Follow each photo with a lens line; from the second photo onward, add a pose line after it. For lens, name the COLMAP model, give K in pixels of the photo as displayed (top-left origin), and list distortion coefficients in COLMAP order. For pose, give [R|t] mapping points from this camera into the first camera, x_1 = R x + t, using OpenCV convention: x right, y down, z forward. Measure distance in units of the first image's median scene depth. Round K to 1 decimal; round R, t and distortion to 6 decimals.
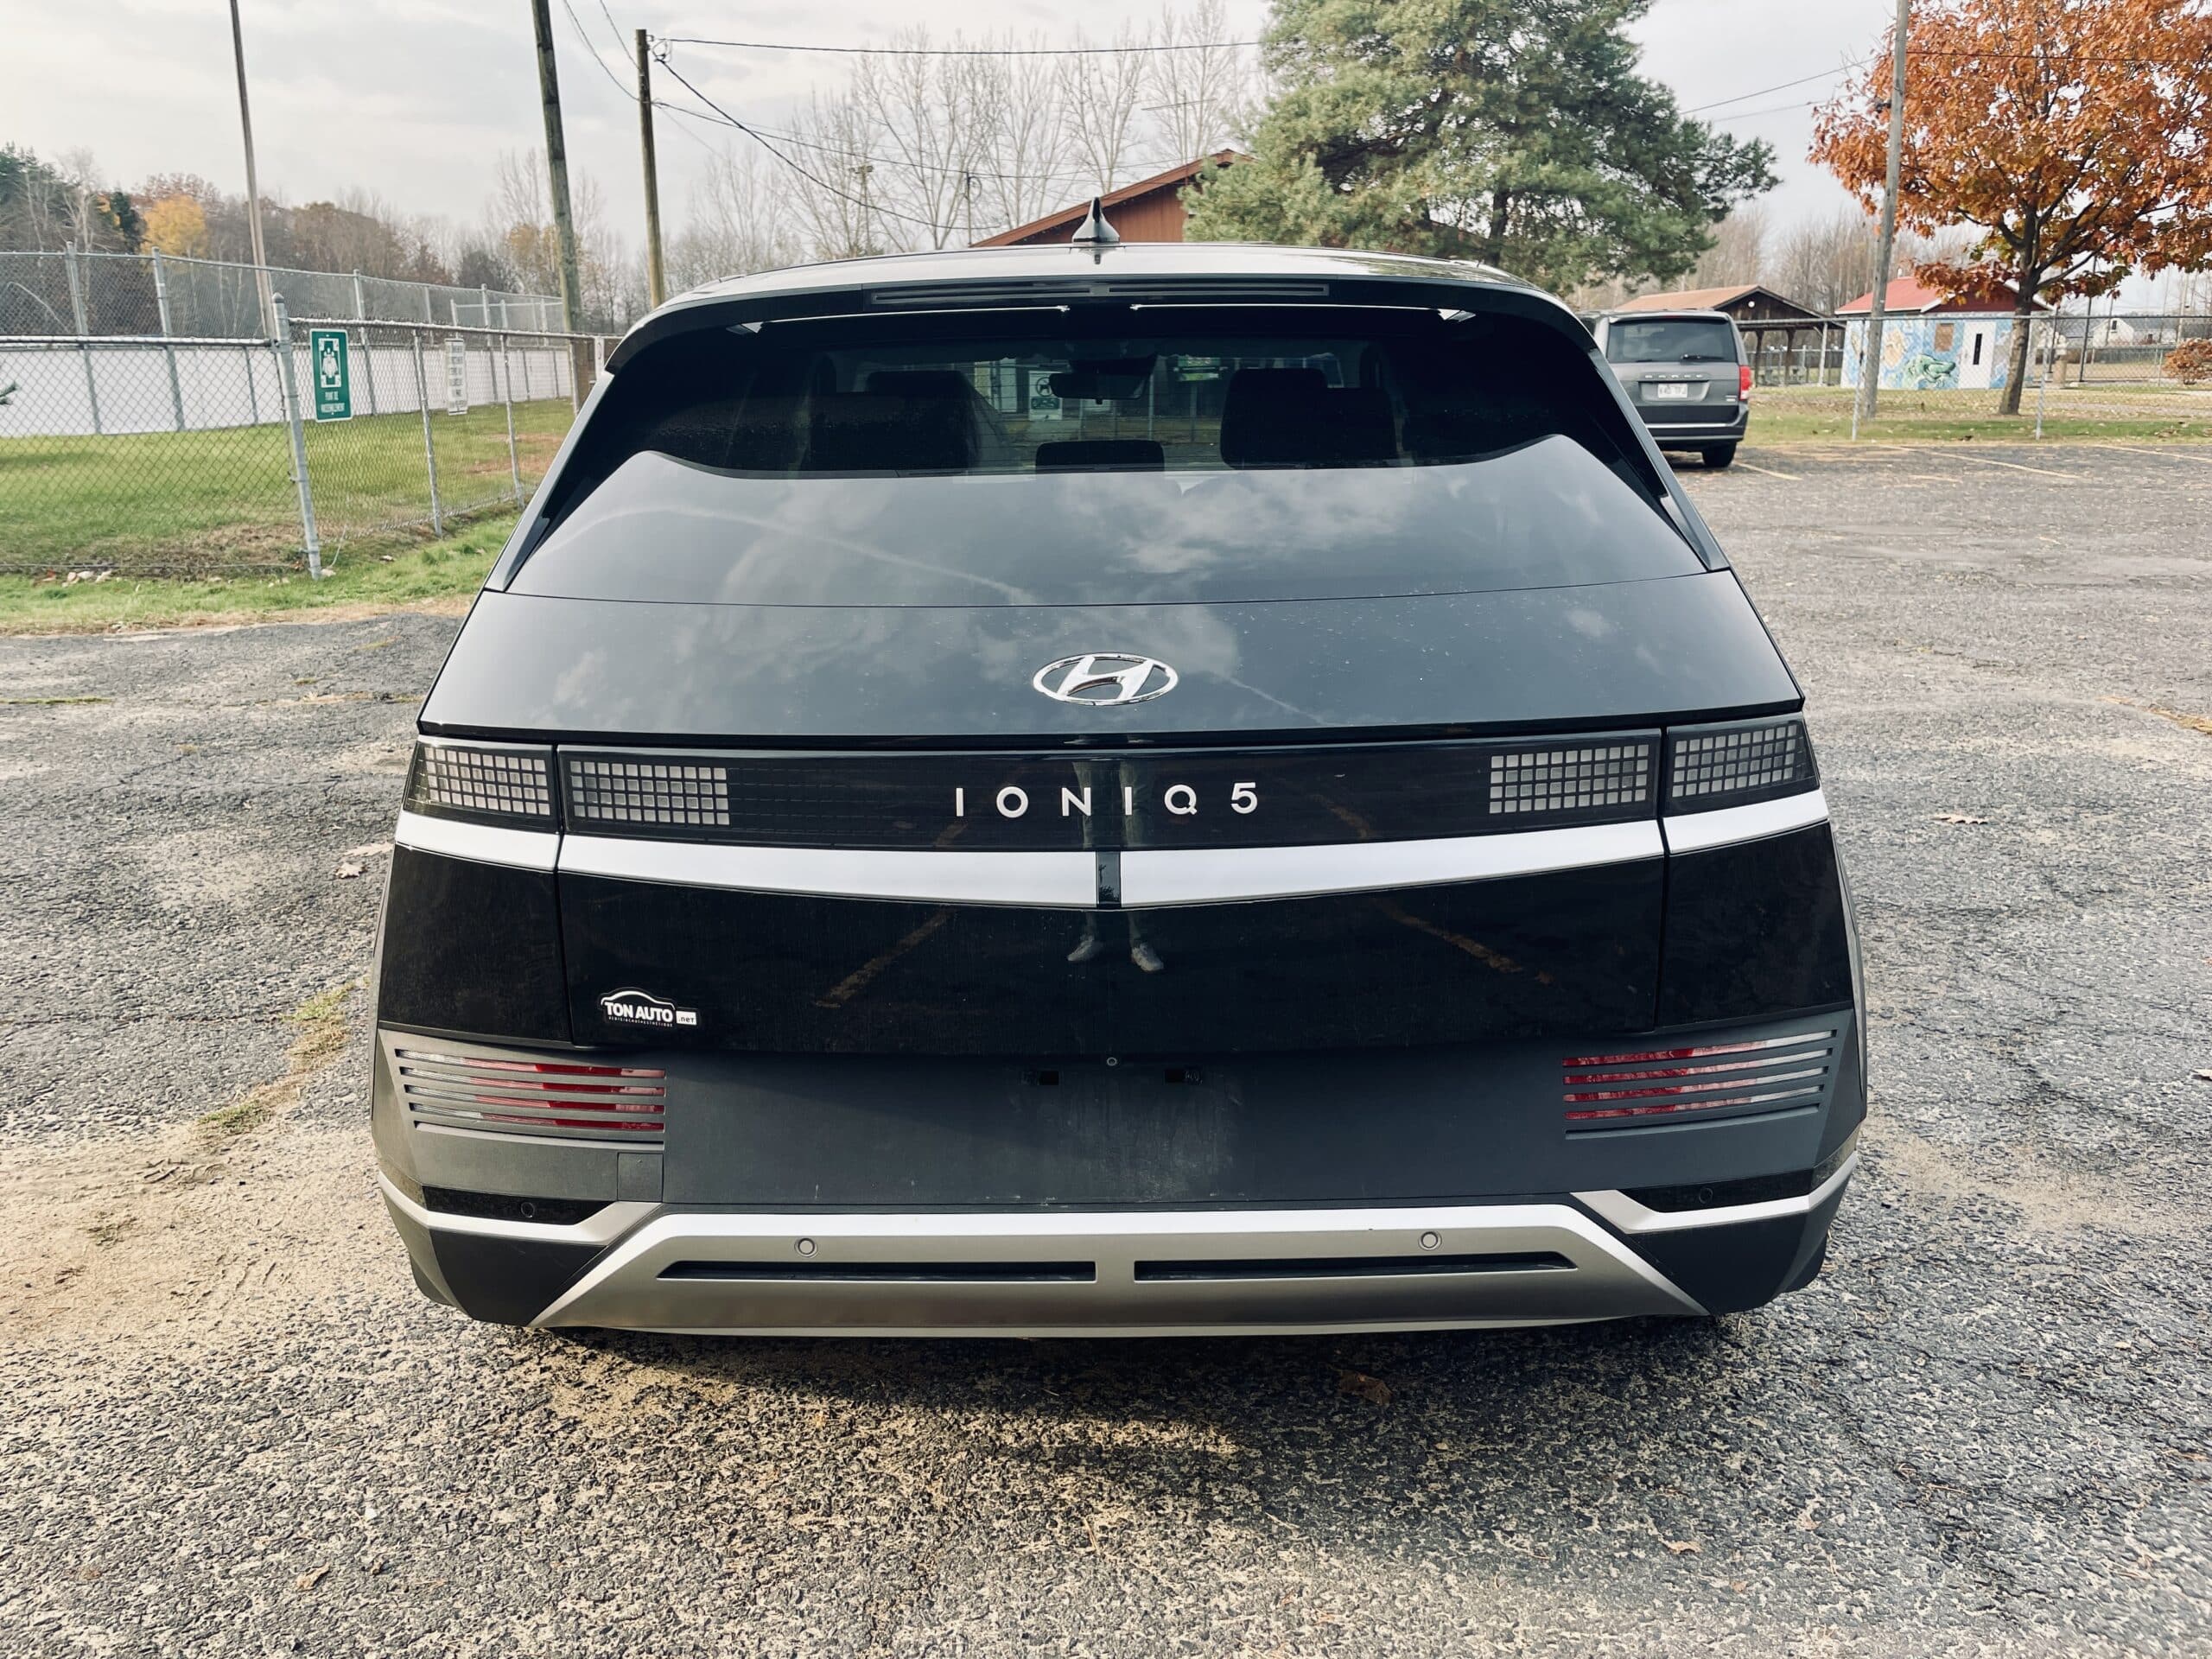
lens RADIAL K [[1698.3, 0, 1085.3], [0, 1698.3, 821.6], [0, 0, 1]] dist [0.086691, -0.122362]
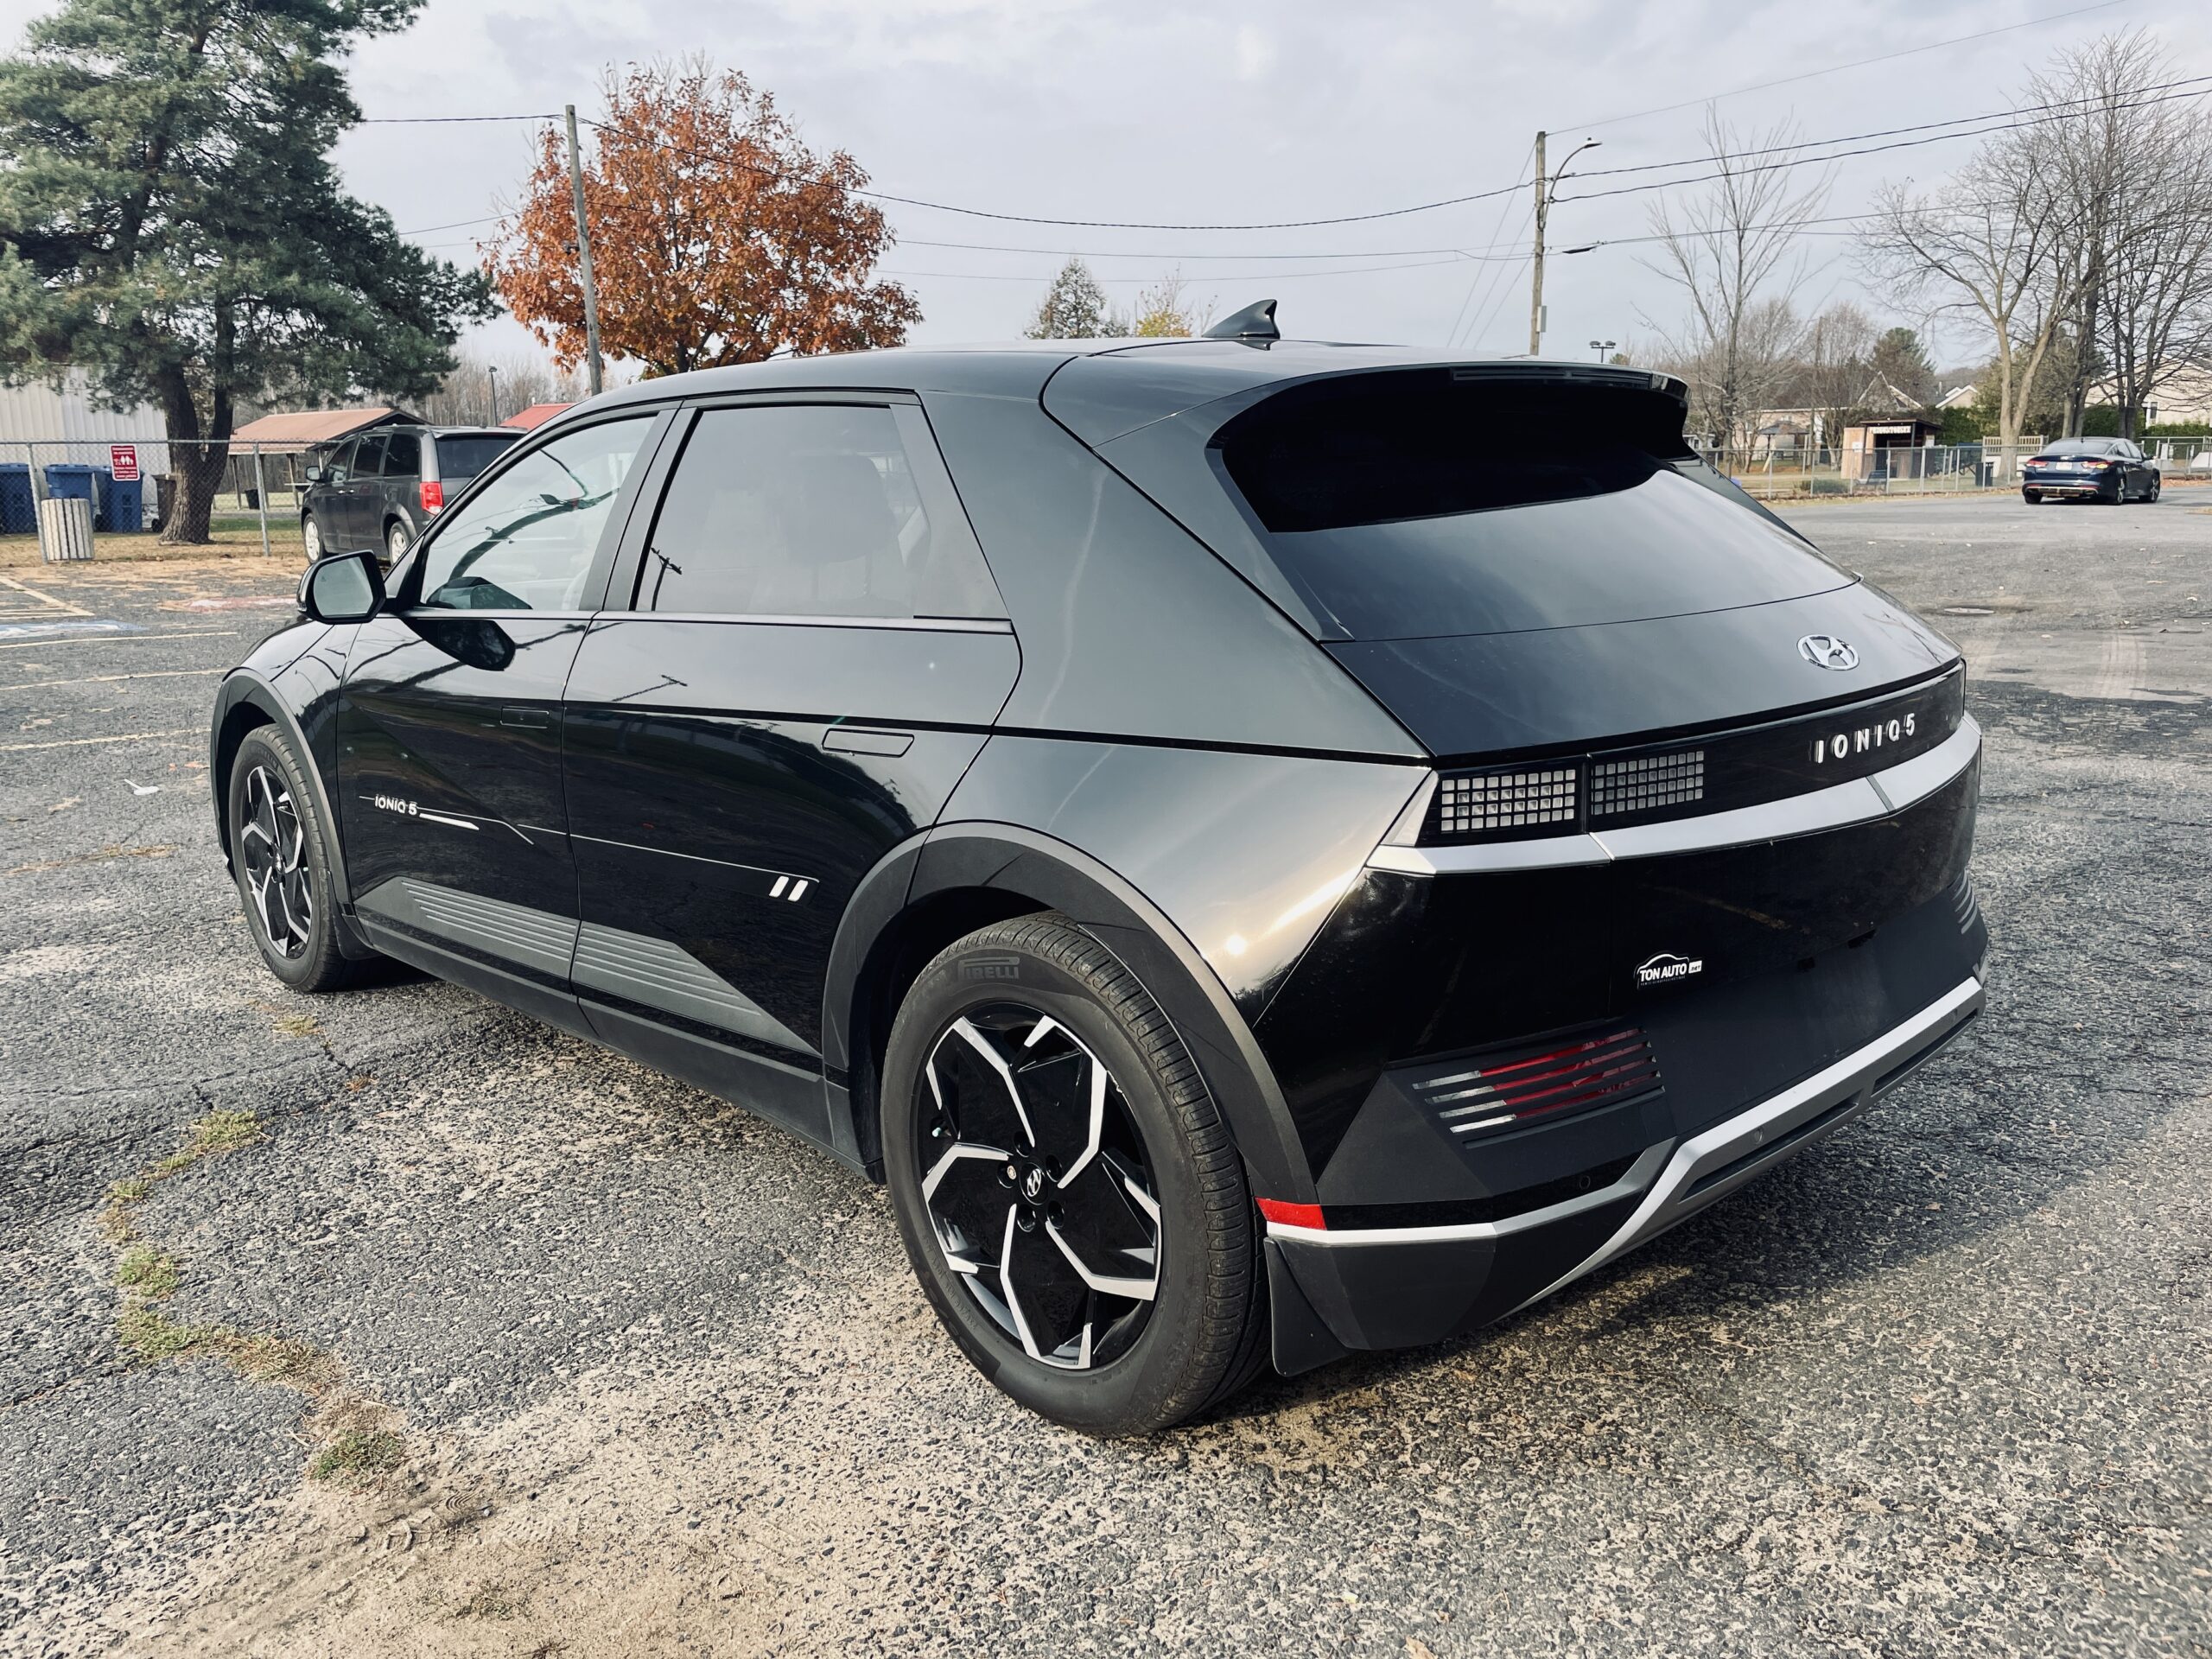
lens RADIAL K [[1698.3, 0, 1085.3], [0, 1698.3, 821.6], [0, 0, 1]] dist [0.086691, -0.122362]
pose [[0.713834, -0.142188, 0.685728, -0.110655], [0.188022, 0.982133, 0.007920, -0.006006], [-0.674602, 0.123279, 0.727815, 0.033962]]
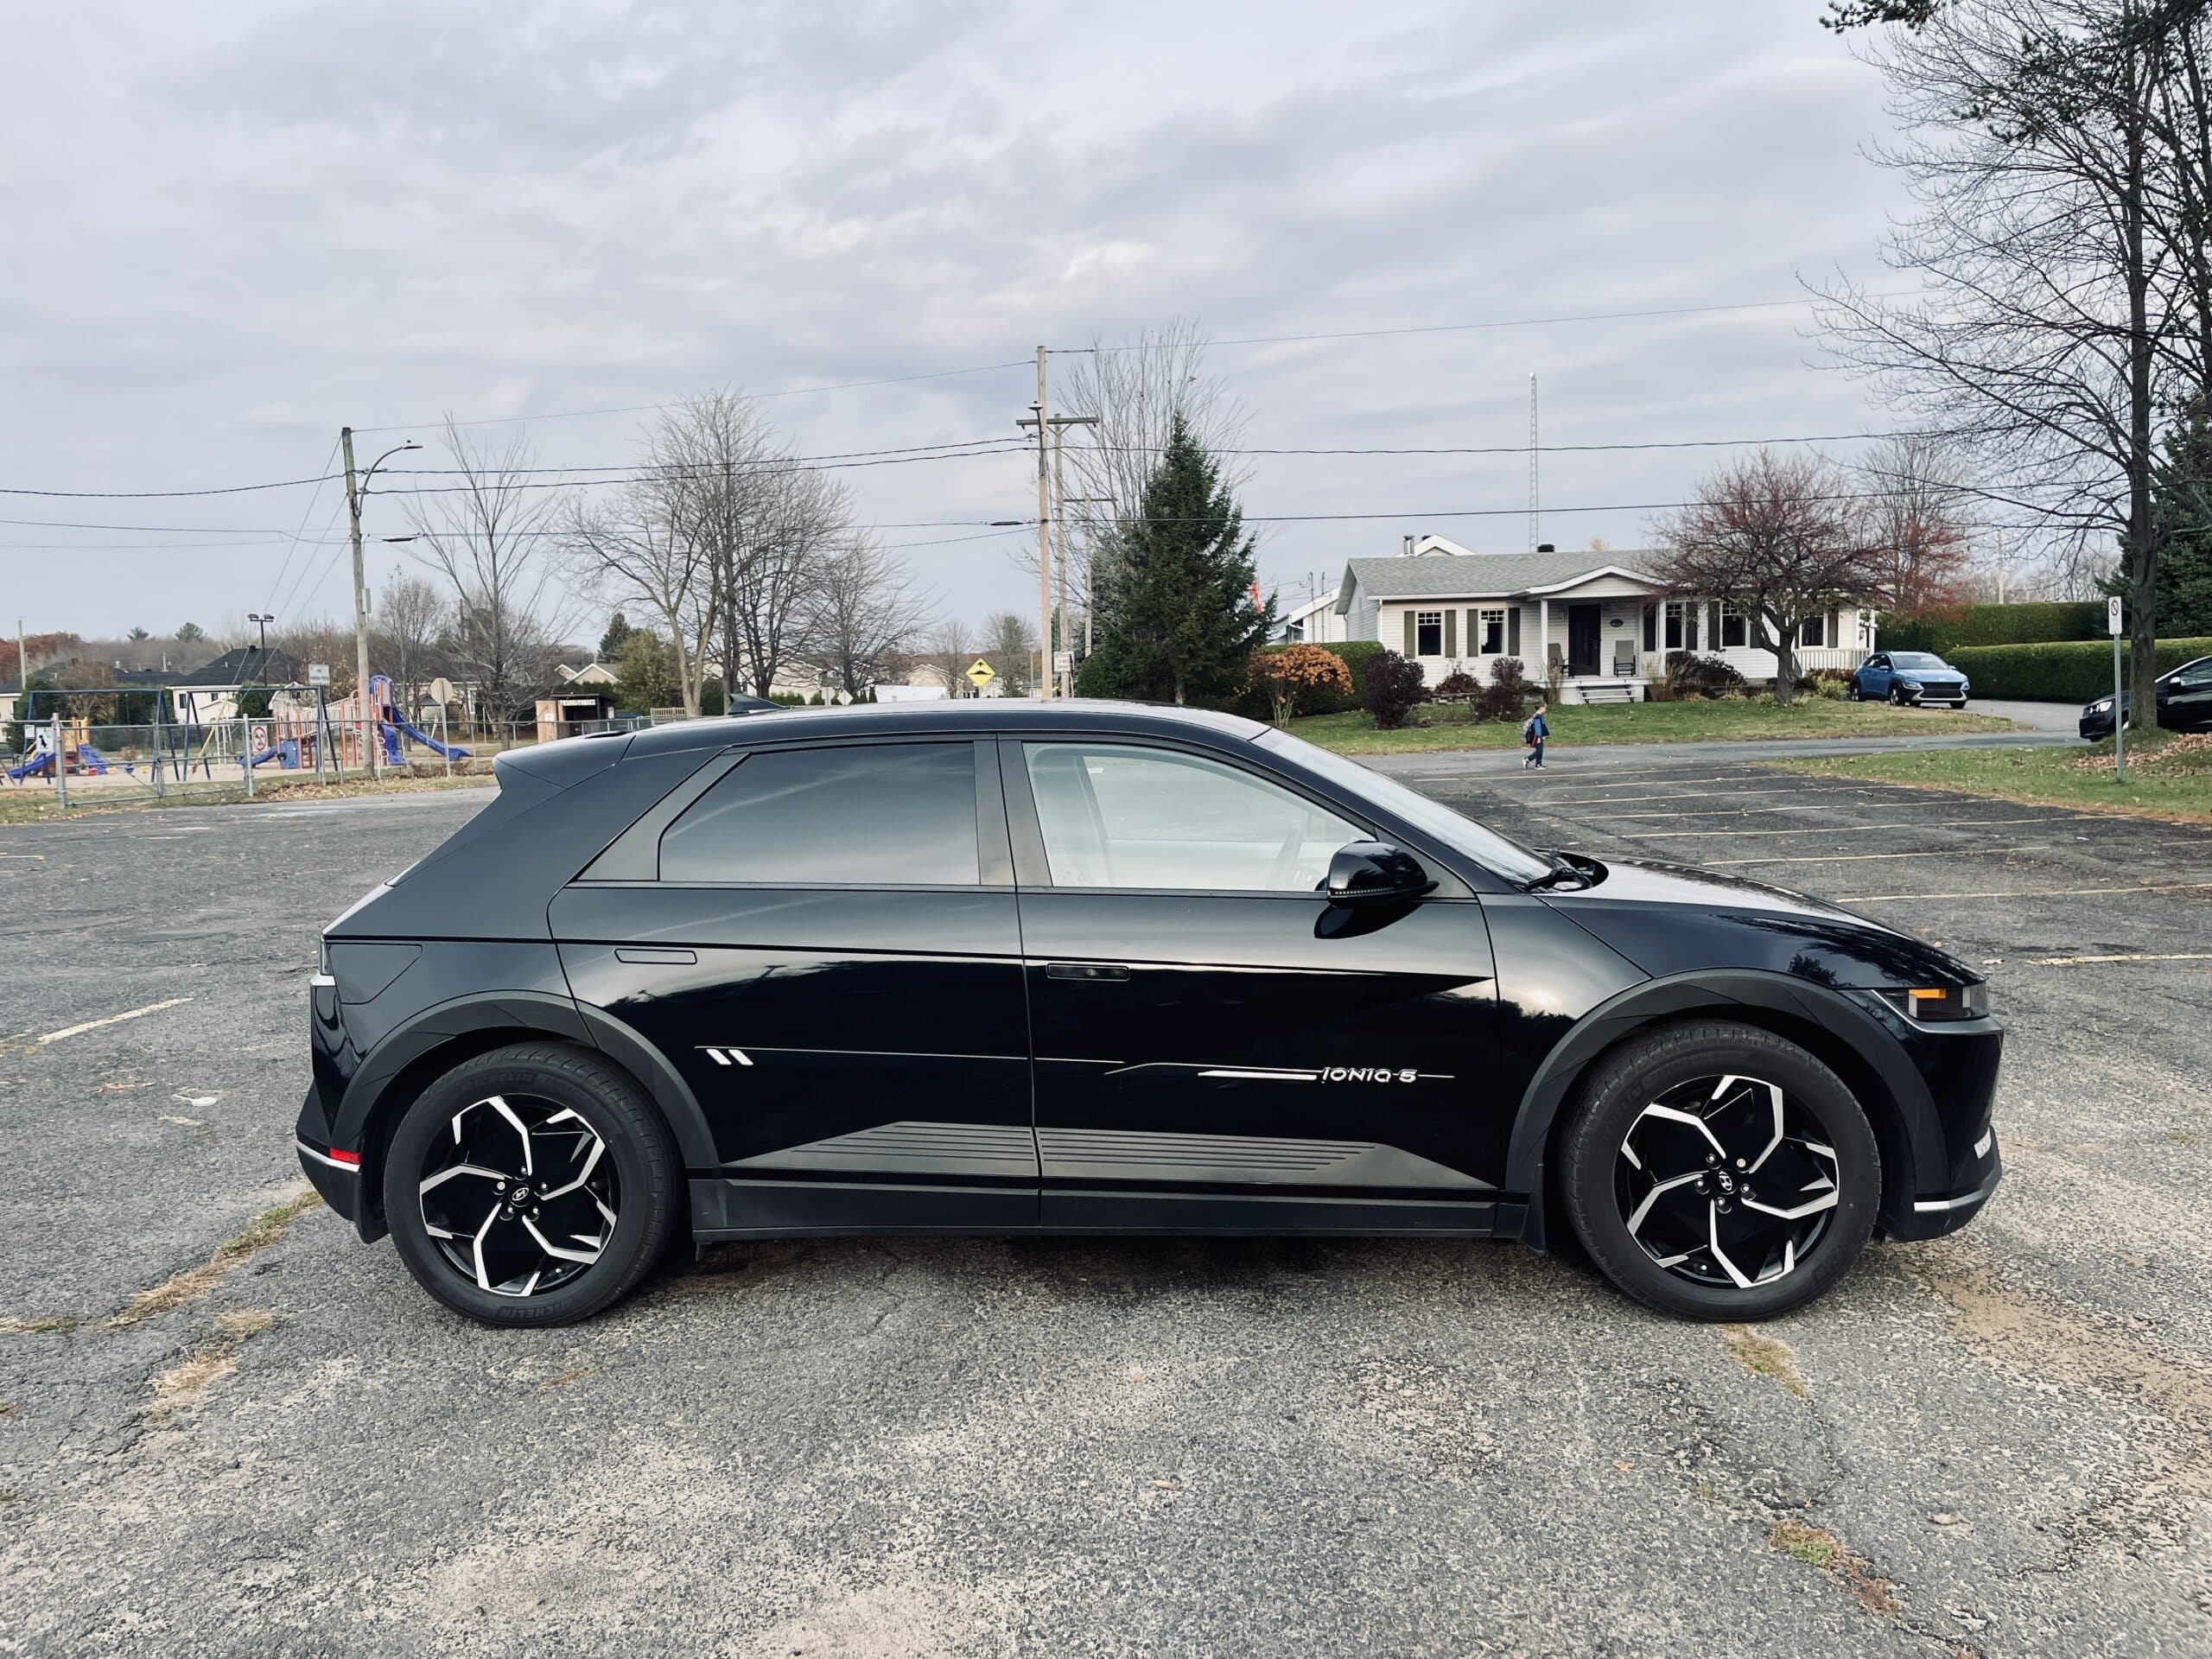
lens RADIAL K [[1659.1, 0, 1102.4], [0, 1659.1, 829.4], [0, 0, 1]] dist [0.090723, -0.130316]
pose [[0.015673, -0.066198, 0.997683, -0.254830], [0.288488, 0.955671, 0.058879, -0.050588], [-0.957355, 0.286897, 0.034075, 0.173118]]
